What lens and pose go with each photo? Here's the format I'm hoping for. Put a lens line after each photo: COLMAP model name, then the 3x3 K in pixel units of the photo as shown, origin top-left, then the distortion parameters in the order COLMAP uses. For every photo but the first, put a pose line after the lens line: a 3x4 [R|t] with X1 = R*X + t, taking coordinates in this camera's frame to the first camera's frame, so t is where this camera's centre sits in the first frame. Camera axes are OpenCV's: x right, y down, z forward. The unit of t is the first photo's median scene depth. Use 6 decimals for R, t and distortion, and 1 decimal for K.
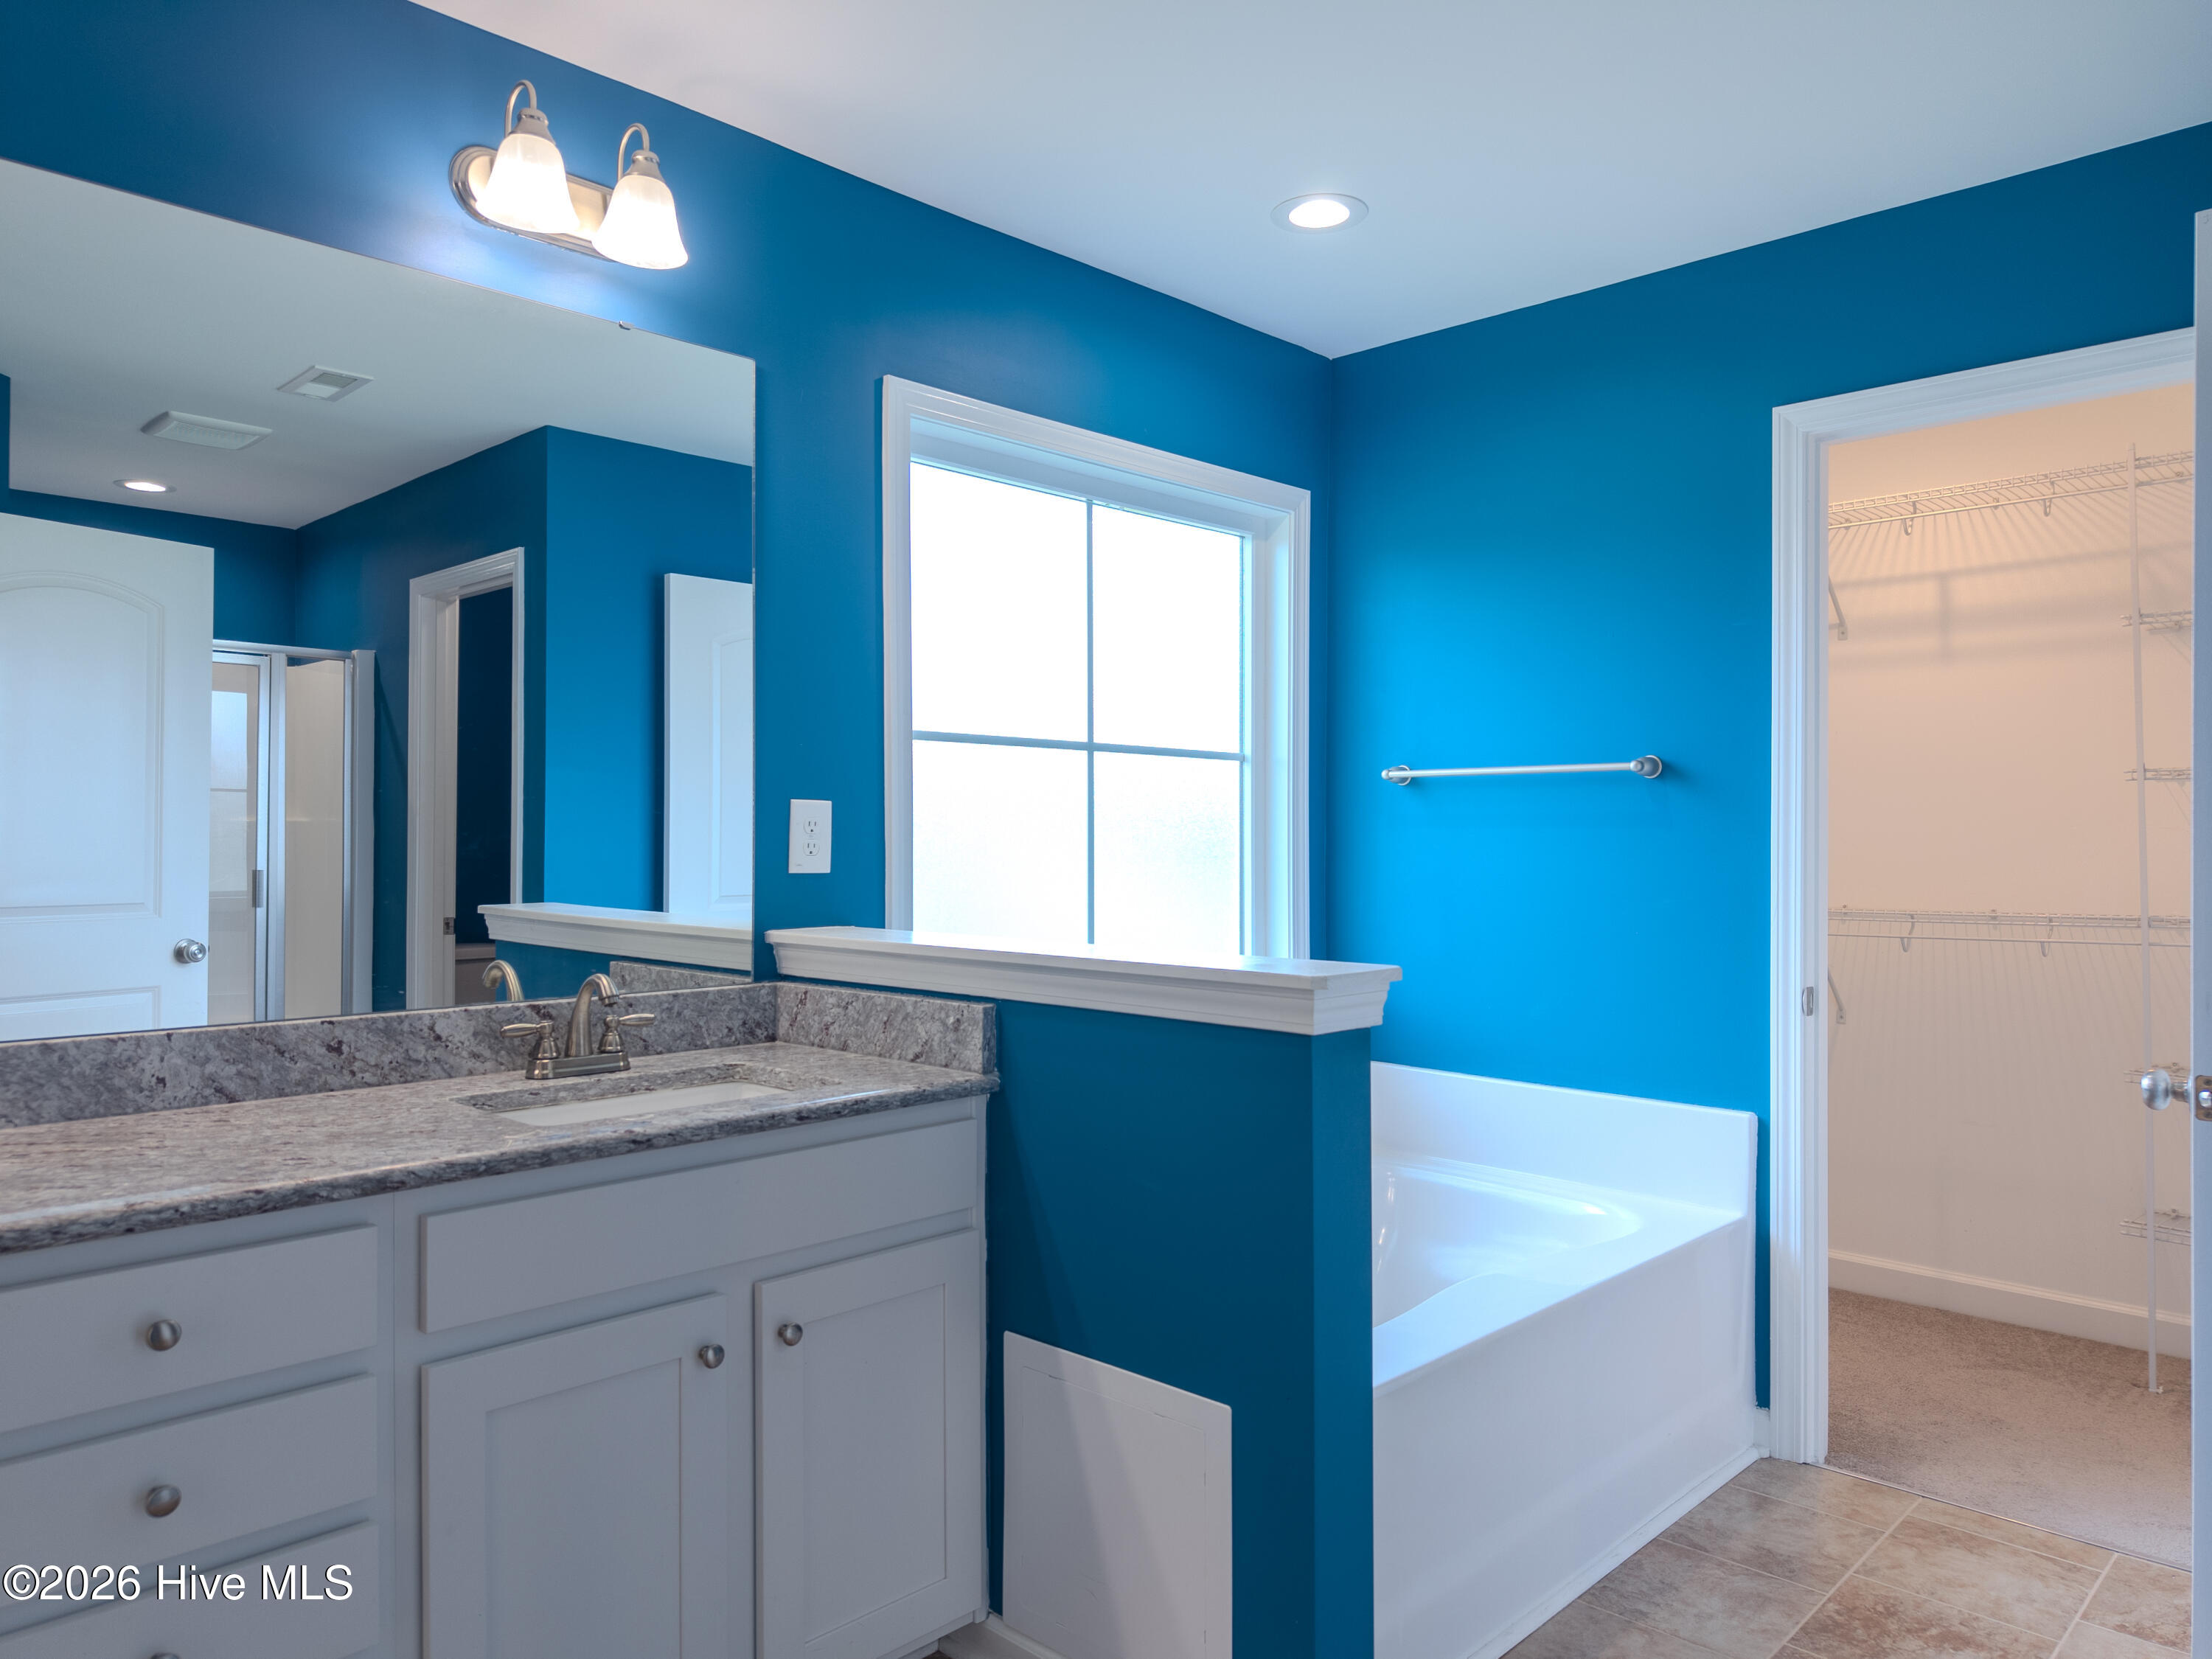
lens RADIAL K [[1494.1, 0, 1106.0], [0, 1494.1, 829.5], [0, 0, 1]] dist [0.003390, 0.001716]
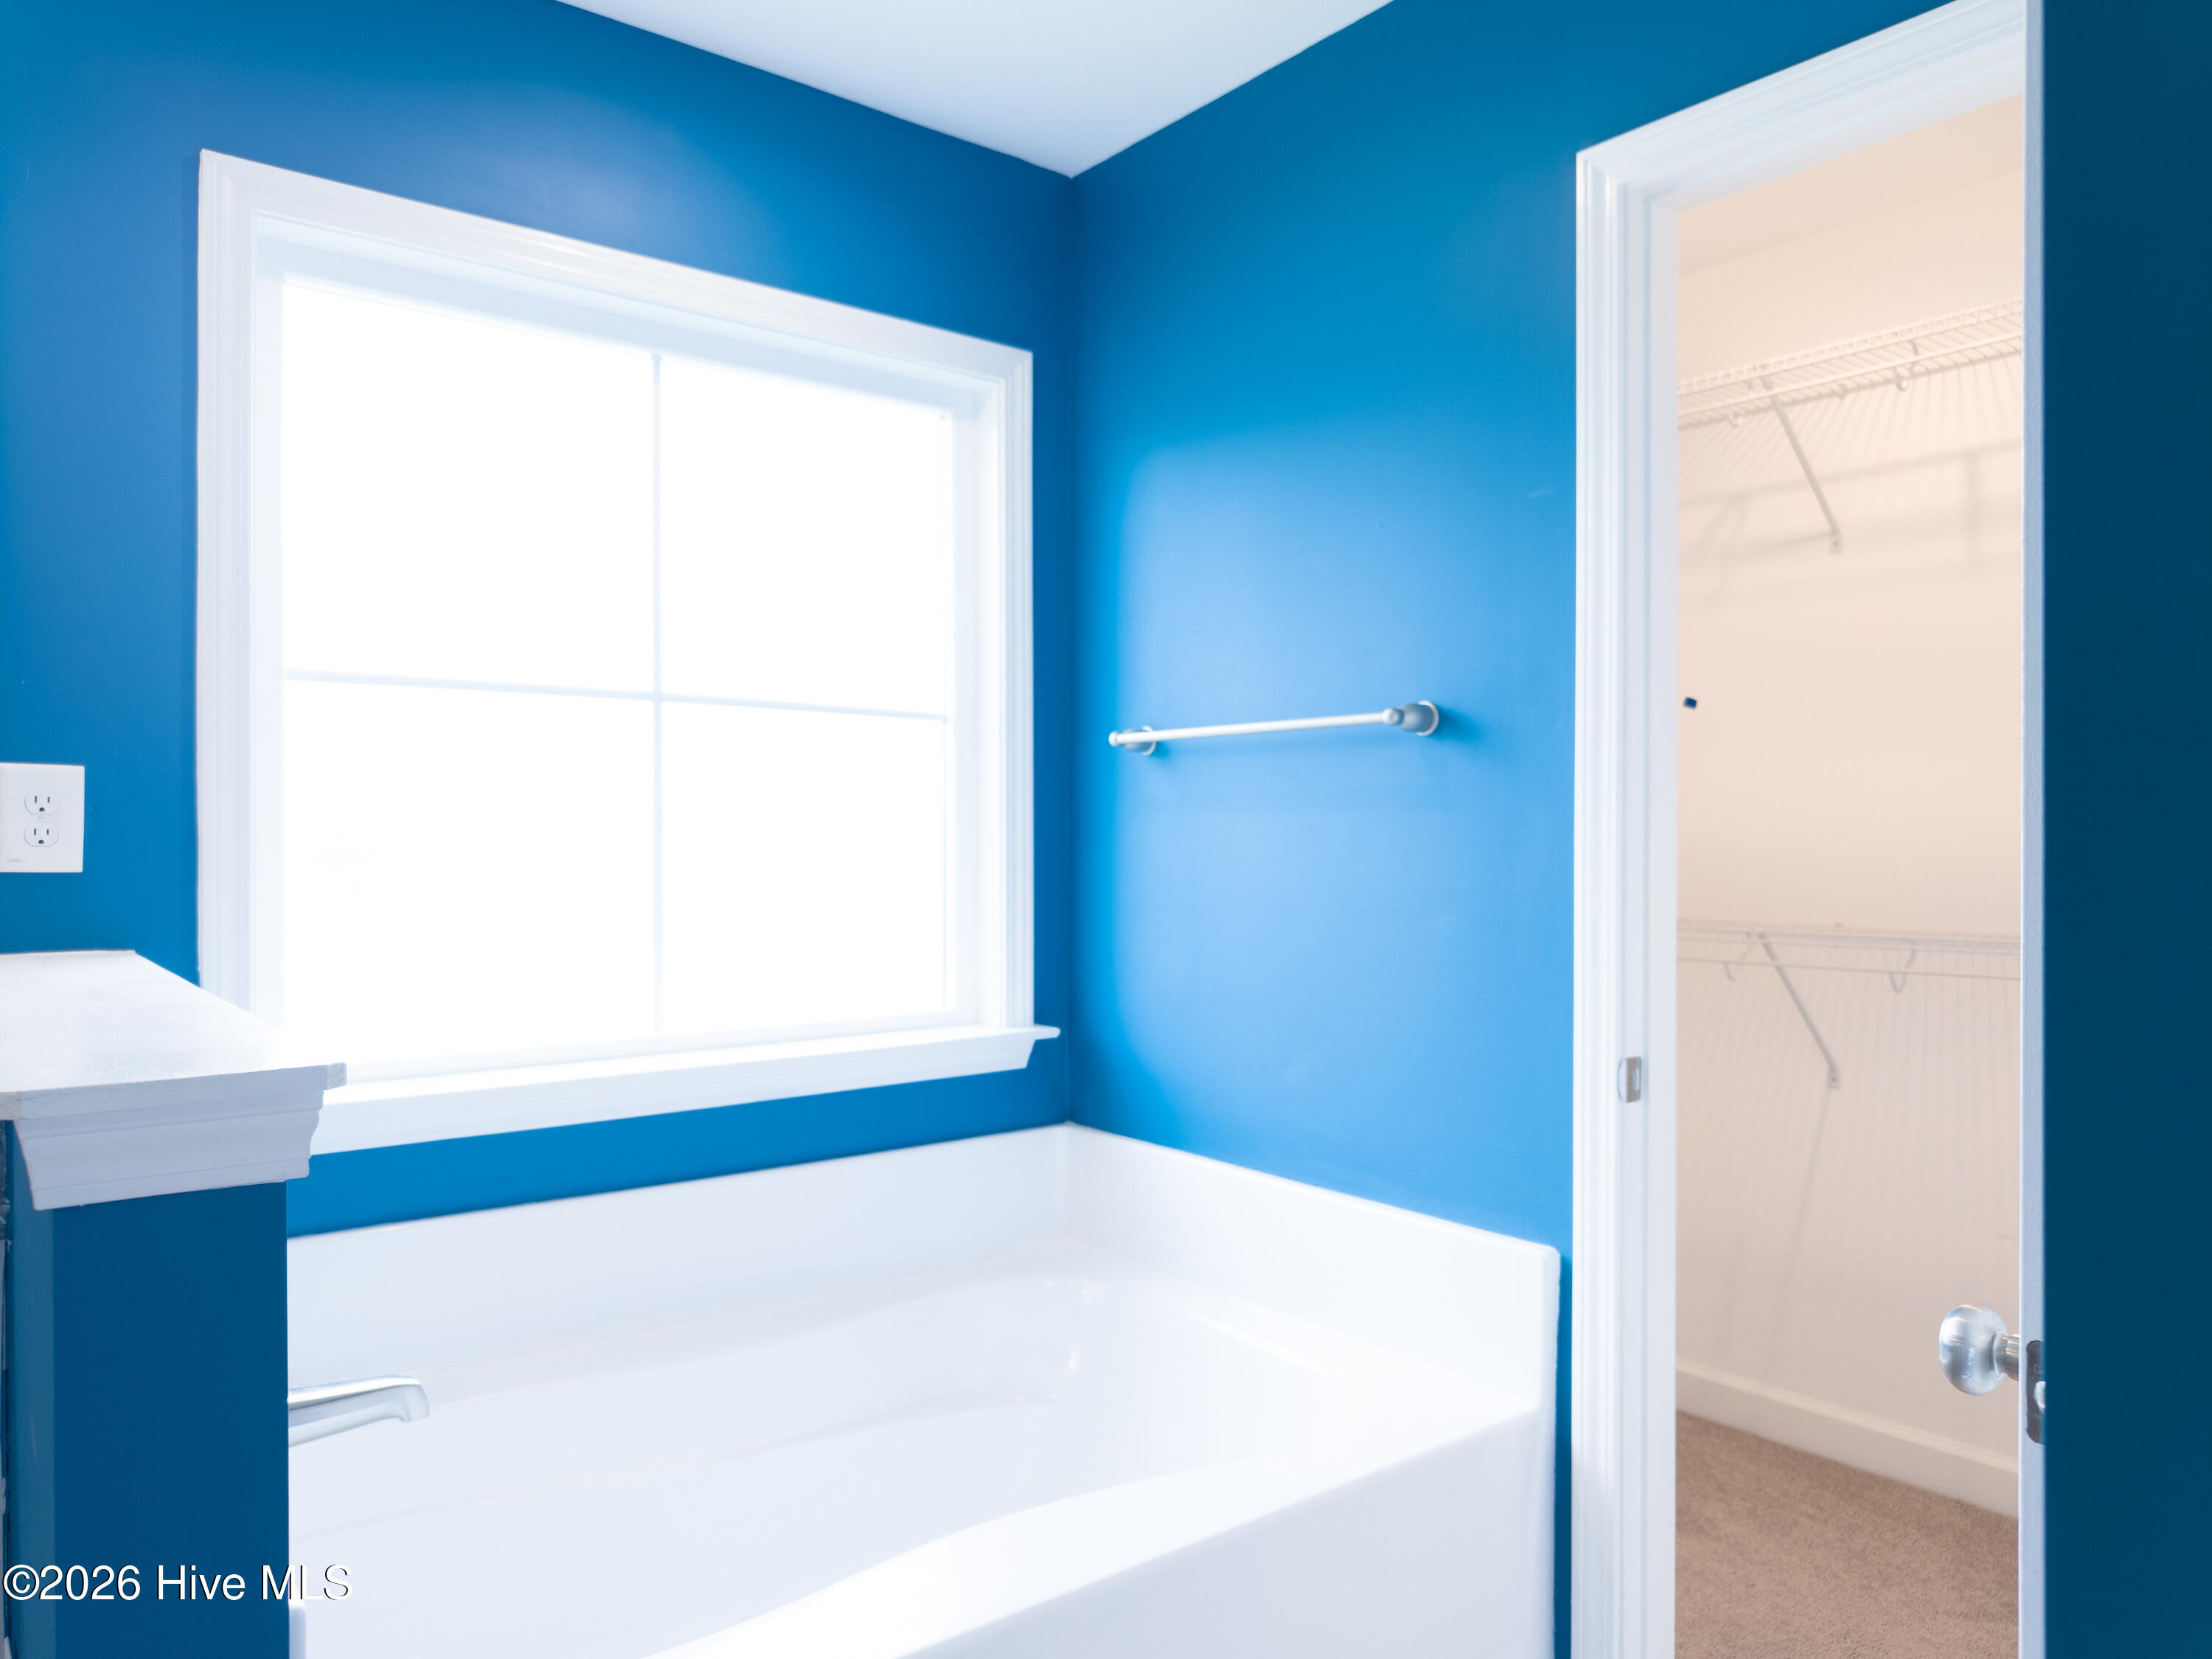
lens RADIAL K [[1517.7, 0, 1106.0], [0, 1517.7, 829.5], [0, 0, 1]] dist [0.001162, 0.002567]
pose [[0.992775, 0.002152, -0.119975, 0.293572], [-0.001999, 0.999997, 0.001395, 0.006650], [0.119977, -0.001145, 0.992776, 0.296602]]
